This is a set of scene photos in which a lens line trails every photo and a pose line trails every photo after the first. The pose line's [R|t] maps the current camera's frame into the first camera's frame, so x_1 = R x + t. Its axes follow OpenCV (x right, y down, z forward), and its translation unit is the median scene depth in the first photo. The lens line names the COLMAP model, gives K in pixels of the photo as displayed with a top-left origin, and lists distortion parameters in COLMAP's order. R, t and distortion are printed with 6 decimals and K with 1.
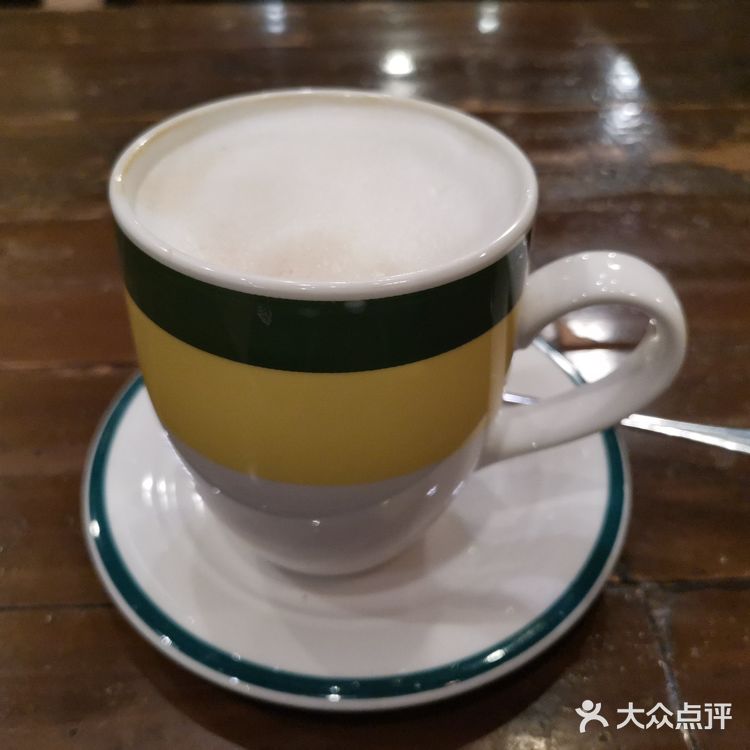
lens RADIAL K [[756.2, 0, 375.6], [0, 756.2, 372.9], [0, 0, 1]] dist [0.037863, -0.025596]
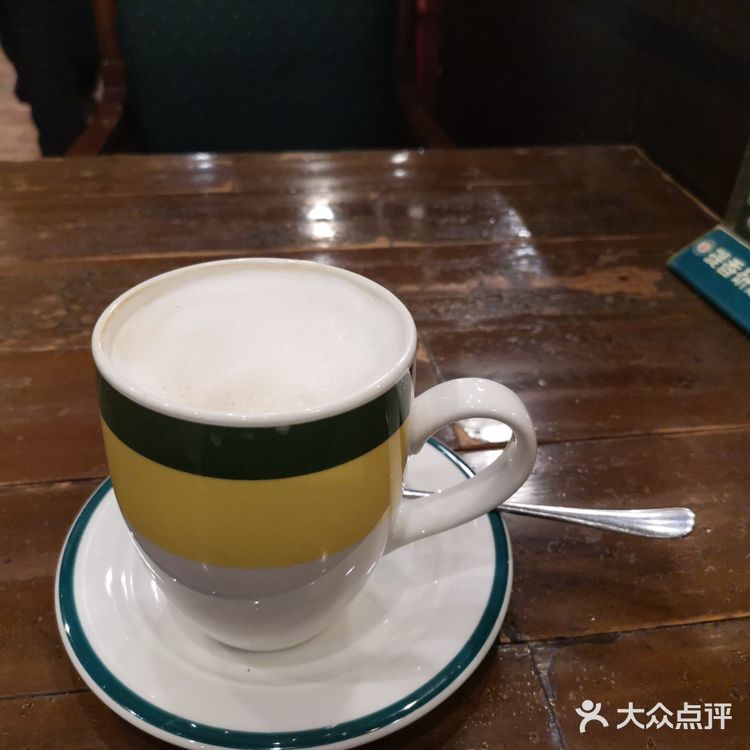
lens RADIAL K [[729.1, 0, 365.0], [0, 729.1, 388.0], [0, 0, 1]] dist [0.049757, -0.005054]
pose [[0.996181, -0.034803, 0.080079, 0.010763], [0.043894, 0.992427, -0.114722, -0.002926], [-0.075480, 0.117798, 0.990165, -0.199302]]
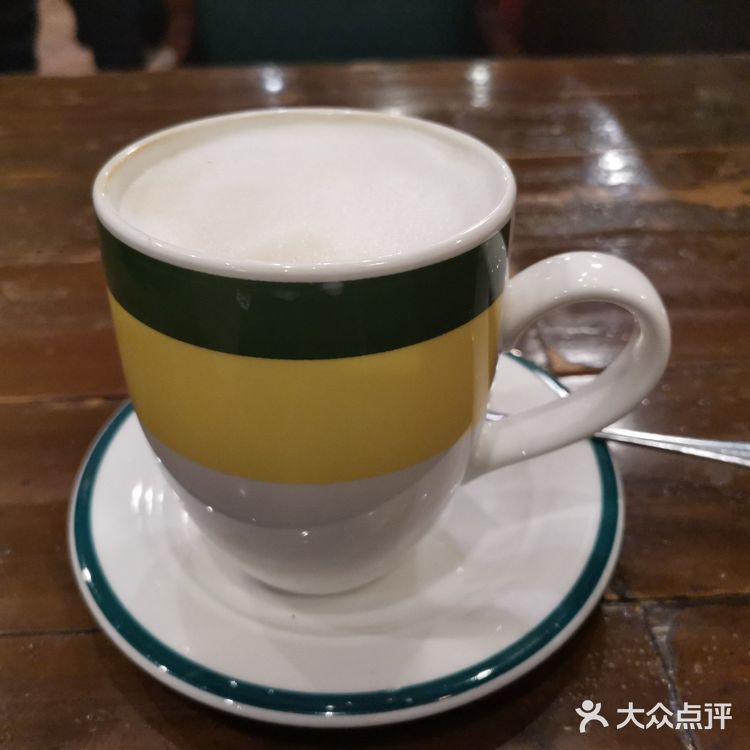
lens RADIAL K [[756.2, 0, 375.6], [0, 756.2, 372.9], [0, 0, 1]] dist [0.037863, -0.025596]
pose [[0.999854, -0.017111, -0.000270, 0.016565], [0.017028, 0.996349, -0.083654, 0.064874], [0.001700, 0.083637, 0.996495, 0.003931]]
